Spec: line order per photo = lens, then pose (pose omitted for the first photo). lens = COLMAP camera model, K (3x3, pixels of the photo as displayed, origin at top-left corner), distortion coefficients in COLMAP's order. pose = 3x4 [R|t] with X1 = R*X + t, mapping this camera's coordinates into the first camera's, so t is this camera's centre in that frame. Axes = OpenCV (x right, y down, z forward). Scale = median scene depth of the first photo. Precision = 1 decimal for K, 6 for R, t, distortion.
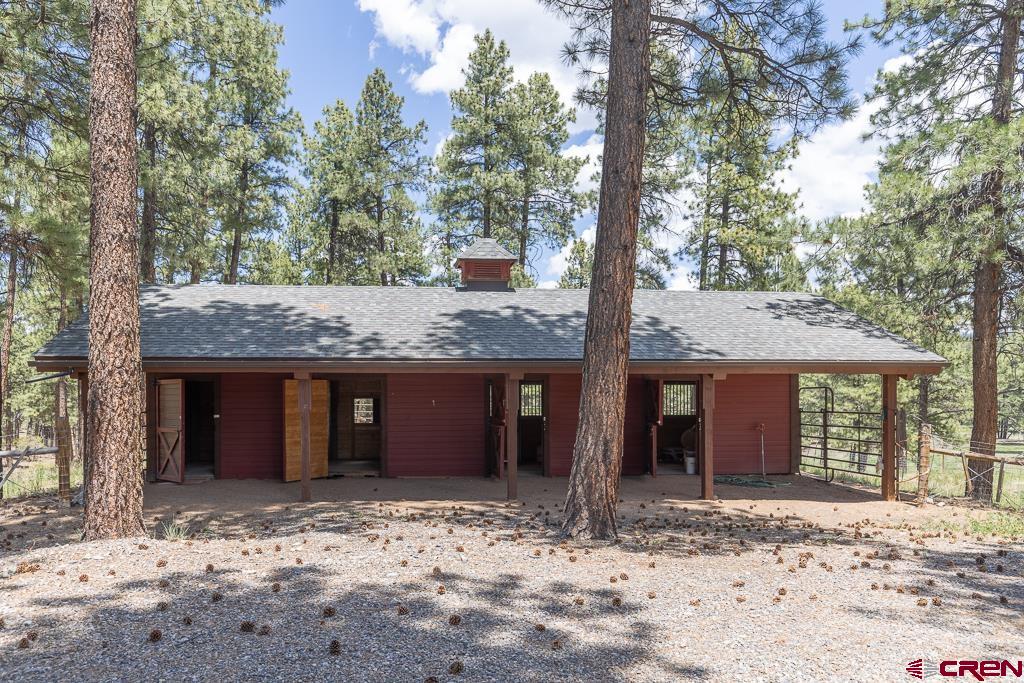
lens RADIAL K [[1180.1, 0, 512.0], [0, 1180.1, 341.5], [0, 0, 1]] dist [0.001117, 0.017843]
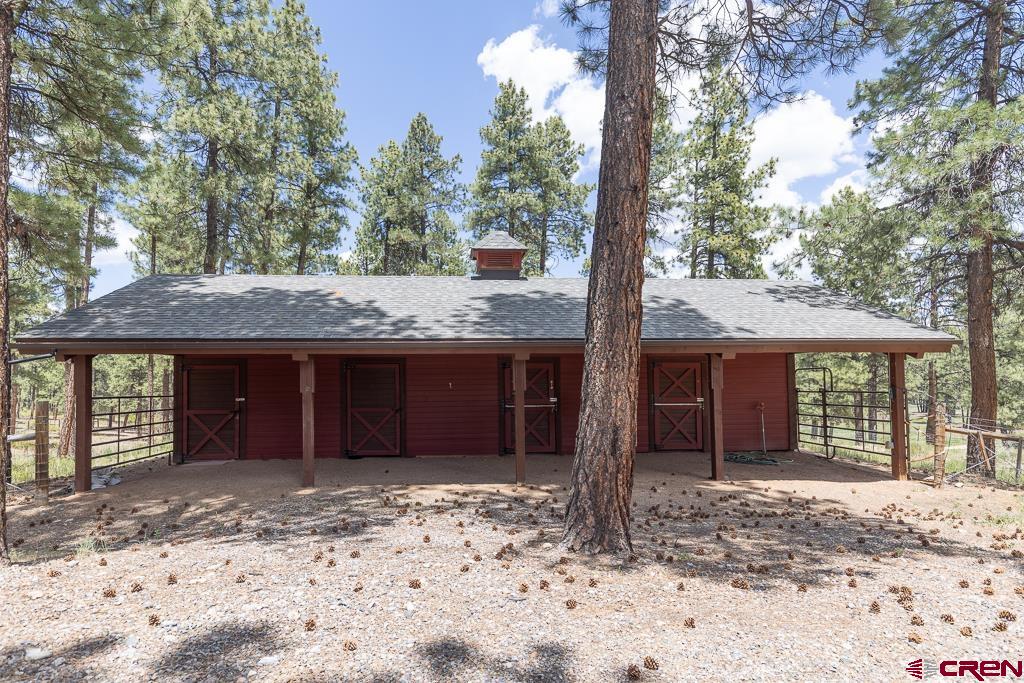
lens RADIAL K [[589.6, 0, 532.3], [0, 589.6, 325.2], [0, 0, 1]] dist [0.002161, -0.000041]
pose [[0.998436, -0.013298, -0.054296, 0.032942], [0.010119, 0.998241, -0.058409, 0.026800], [0.054977, 0.057768, 0.996815, 0.425943]]
